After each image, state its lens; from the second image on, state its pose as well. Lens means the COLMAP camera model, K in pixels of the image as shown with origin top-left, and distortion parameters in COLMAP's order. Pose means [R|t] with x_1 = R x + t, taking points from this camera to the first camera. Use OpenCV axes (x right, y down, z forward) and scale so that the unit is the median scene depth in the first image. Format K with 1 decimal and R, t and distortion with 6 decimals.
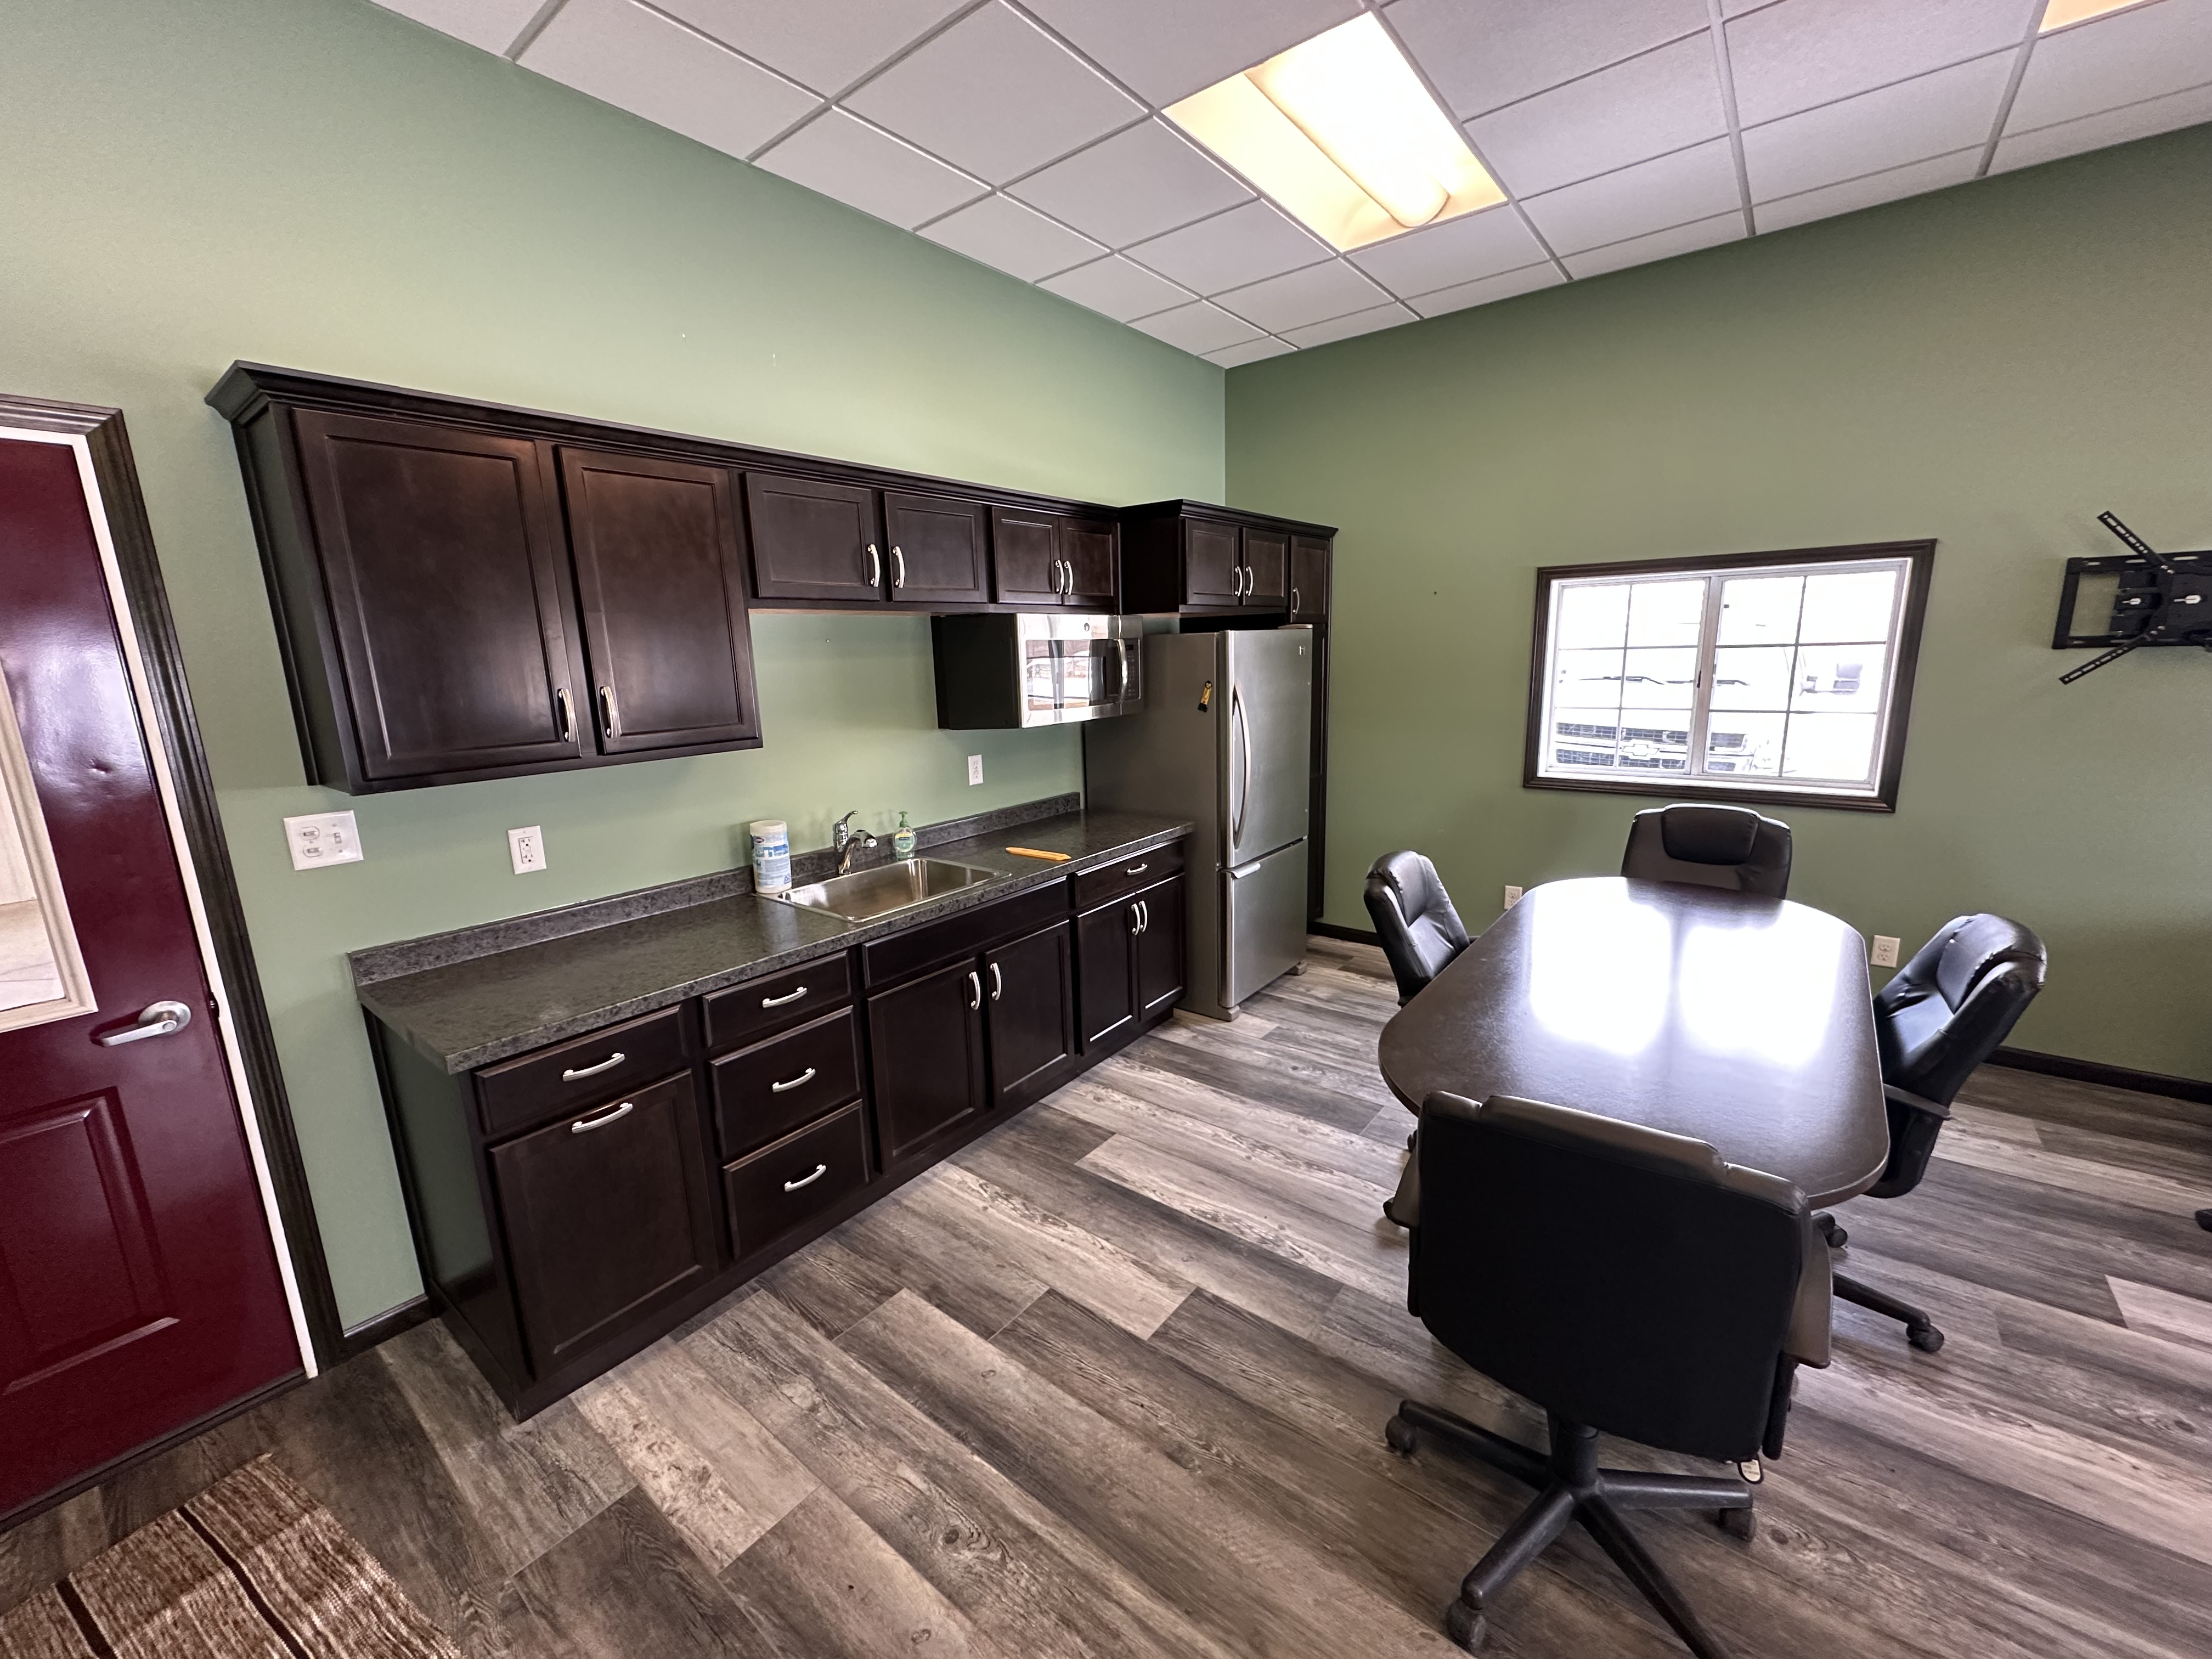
lens RADIAL K [[877.0, 0, 1108.3], [0, 877.0, 832.0], [0, 0, 1]] dist [0.000098, -0.000142]
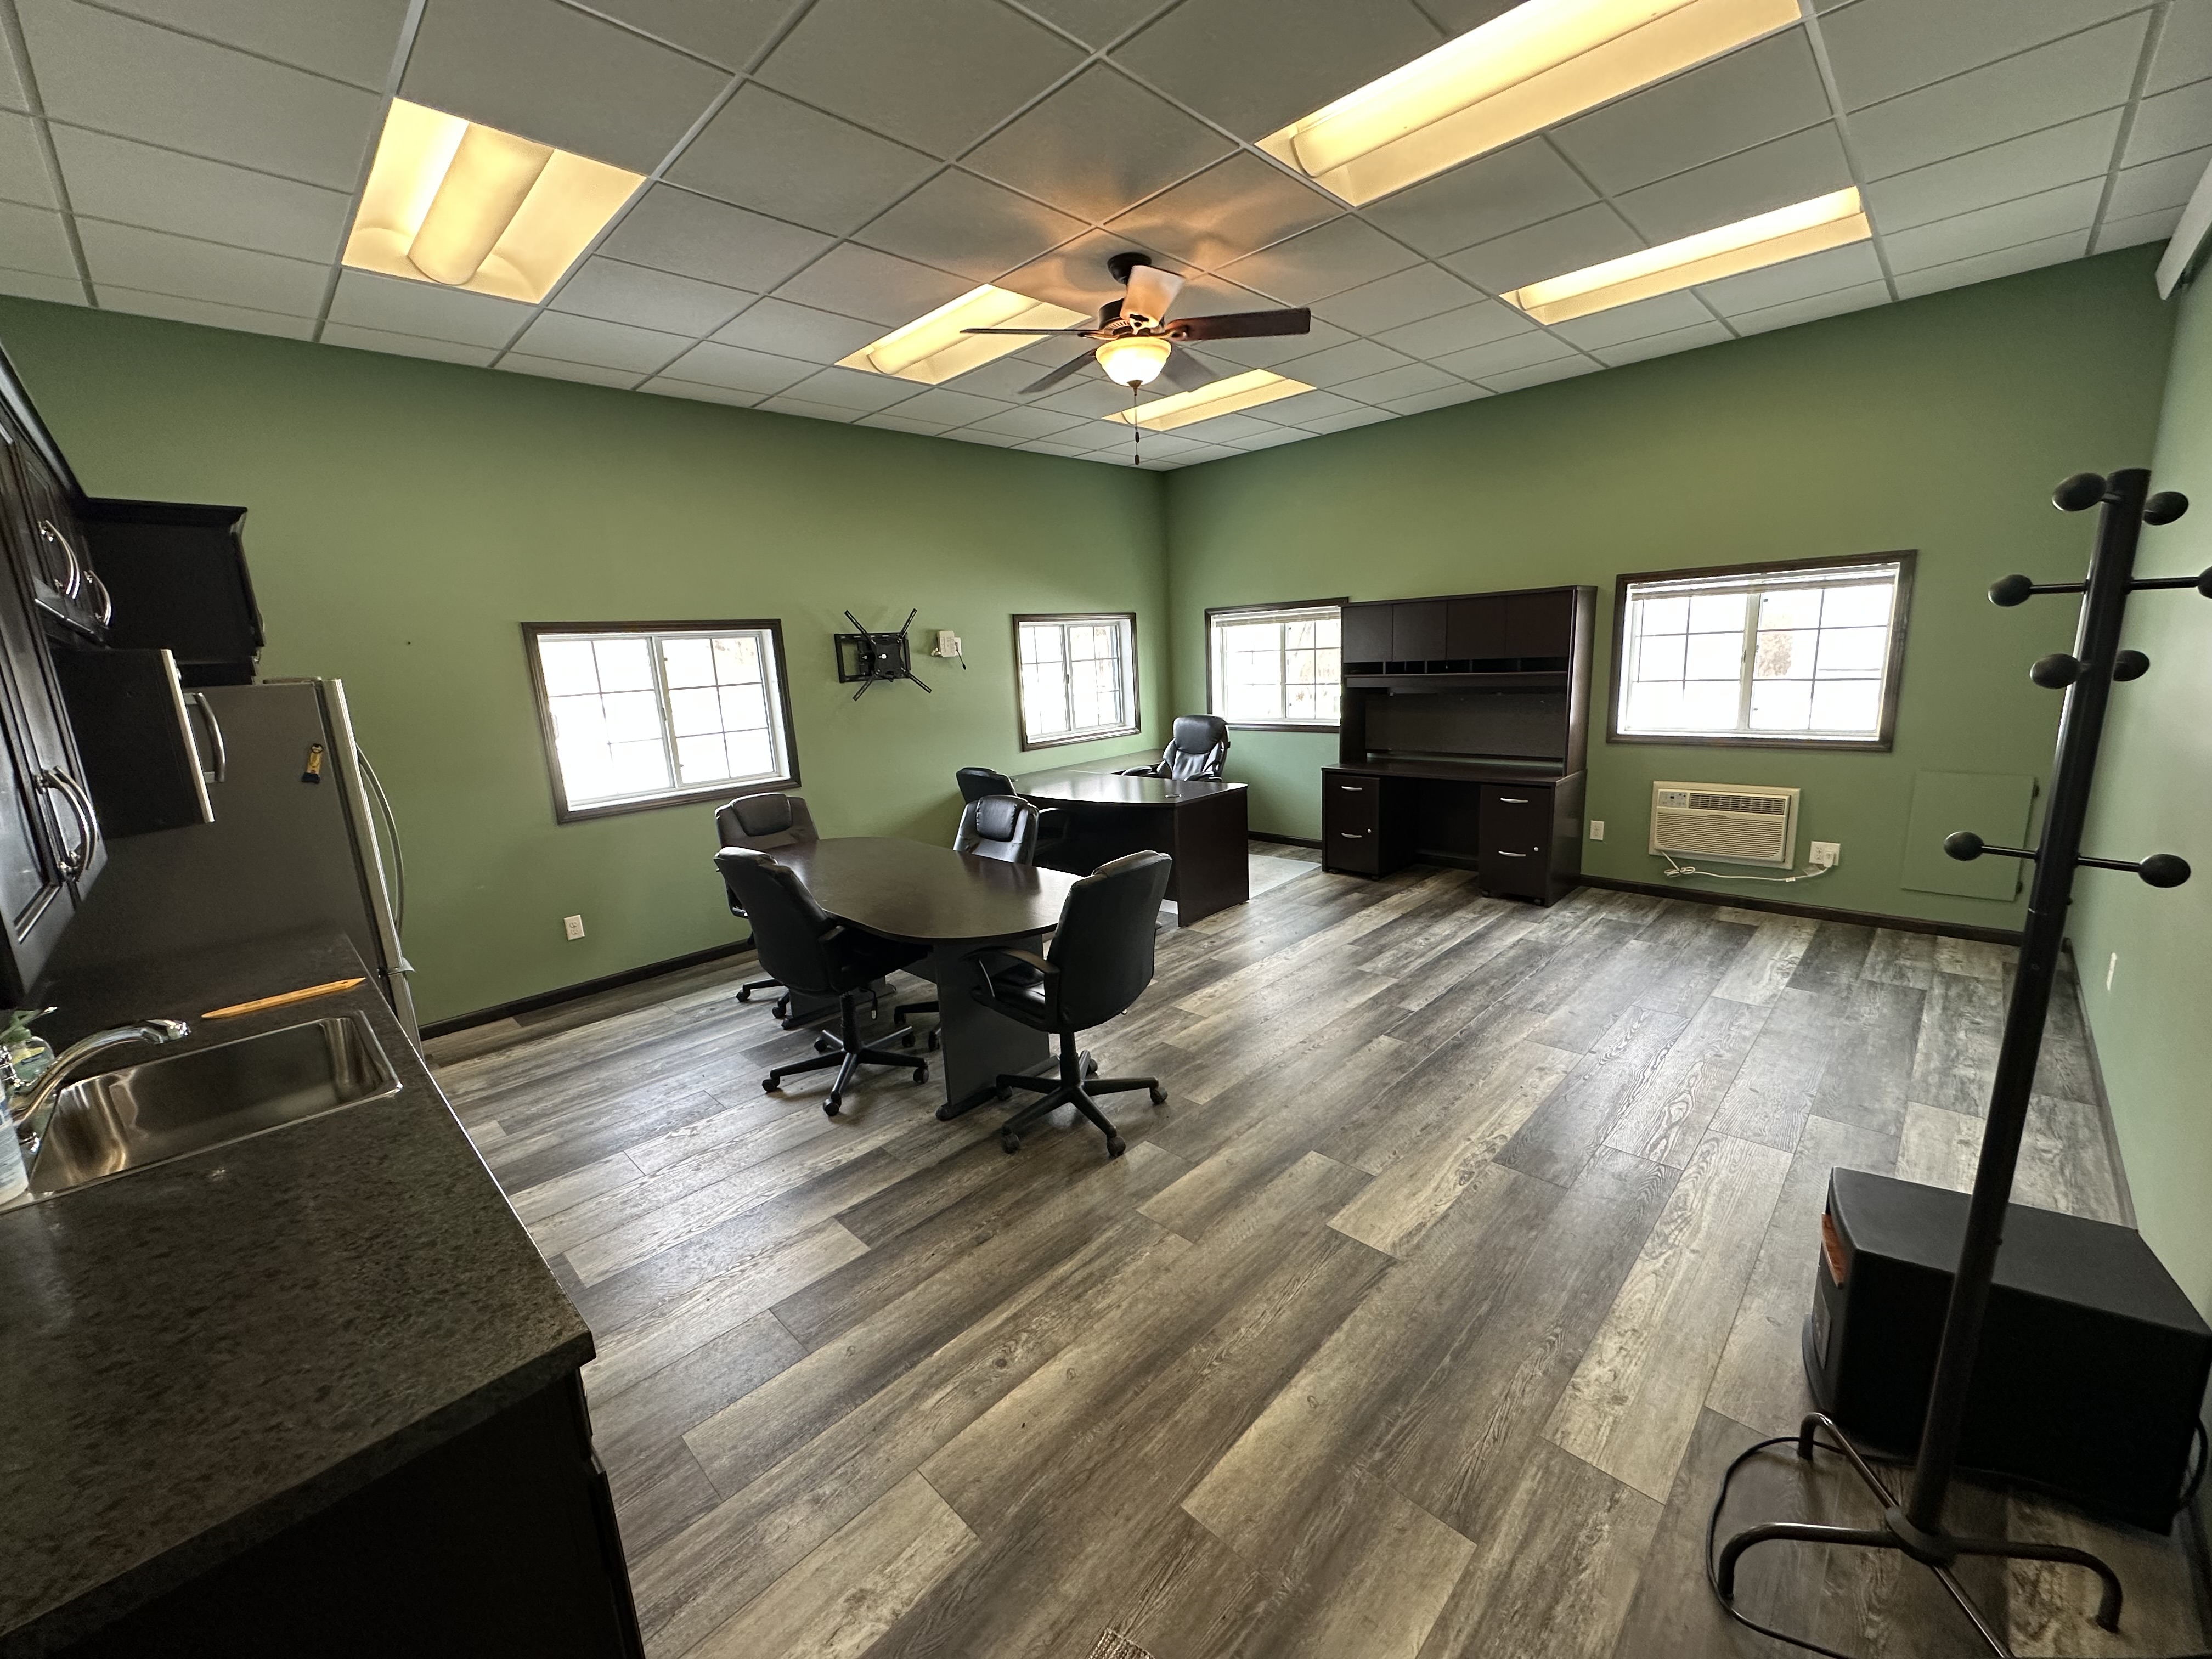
lens RADIAL K [[877.0, 0, 1101.2], [0, 877.0, 834.4], [0, 0, 1]] dist [0.000098, -0.000142]
pose [[0.115134, -0.179720, 0.976957, -0.904176], [0.256582, 0.955503, 0.145535, -0.045630], [-0.959640, 0.233913, 0.156124, 0.355710]]
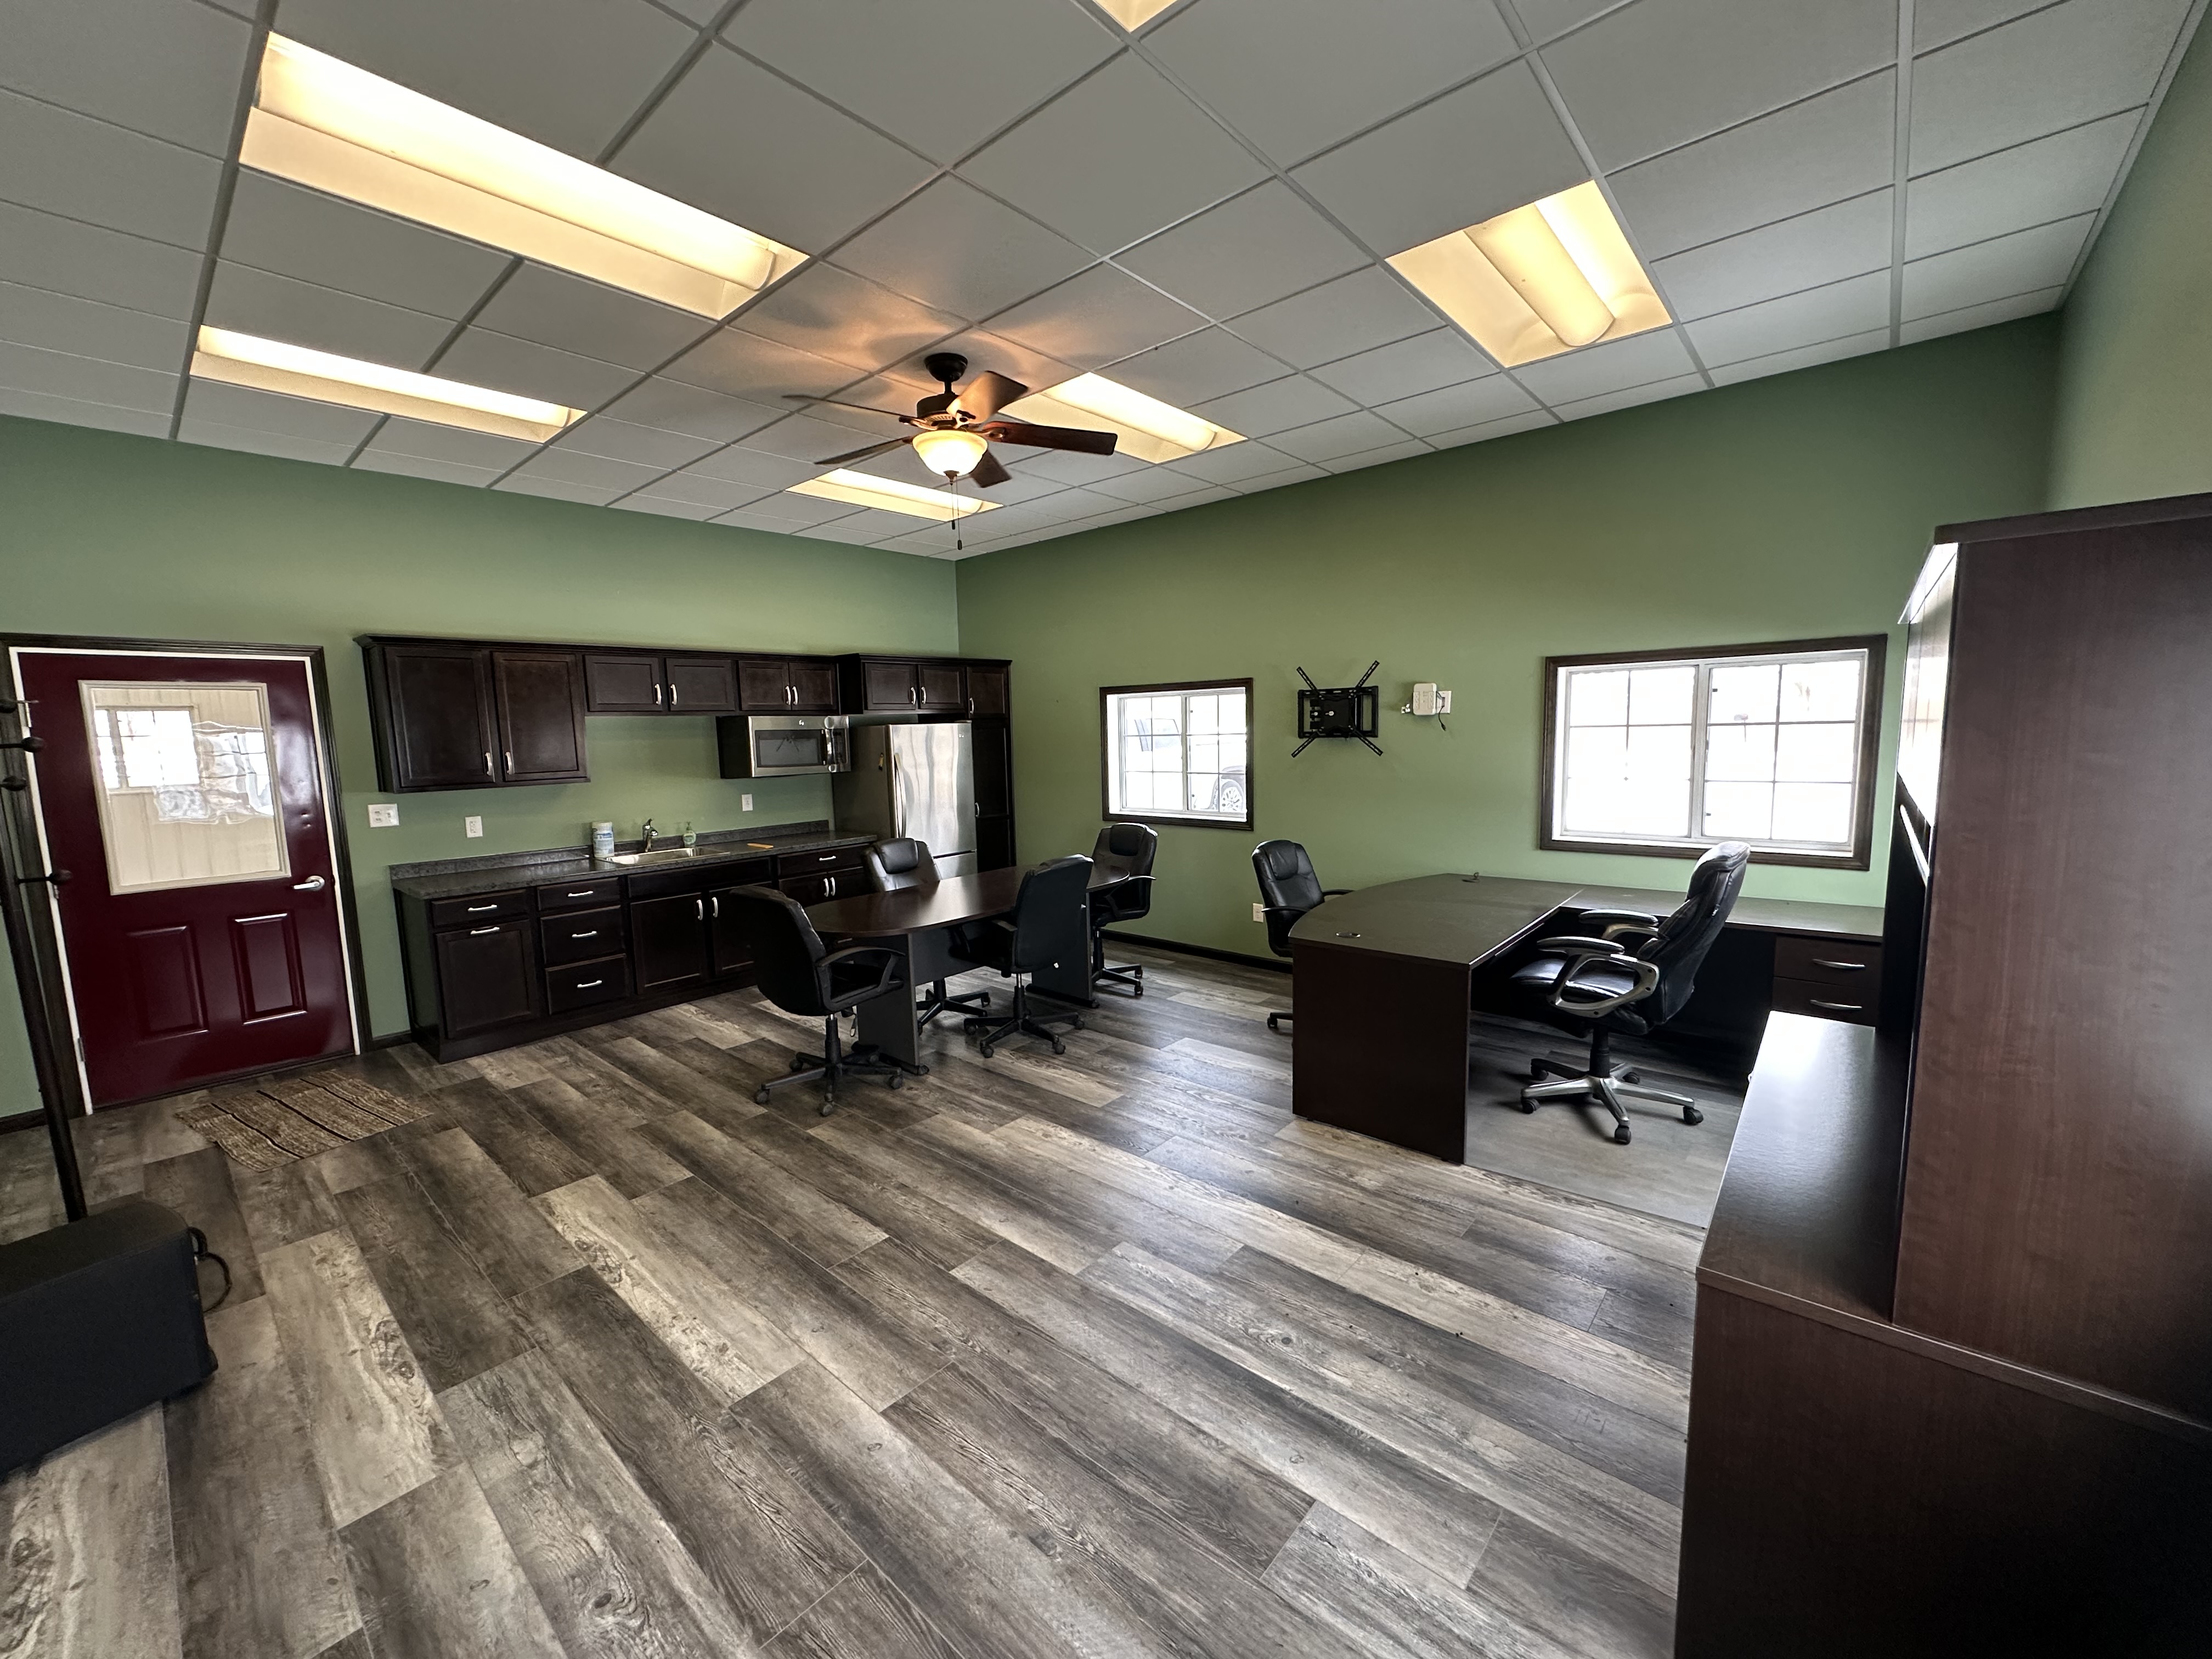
lens RADIAL K [[877.0, 0, 1111.1], [0, 877.0, 836.0], [0, 0, 1]] dist [0.000098, -0.000142]
pose [[0.998495, 0.011025, -0.053731, 1.032081], [-0.015569, 0.996269, -0.084892, 0.204375], [0.052594, 0.085601, 0.994940, -1.076667]]
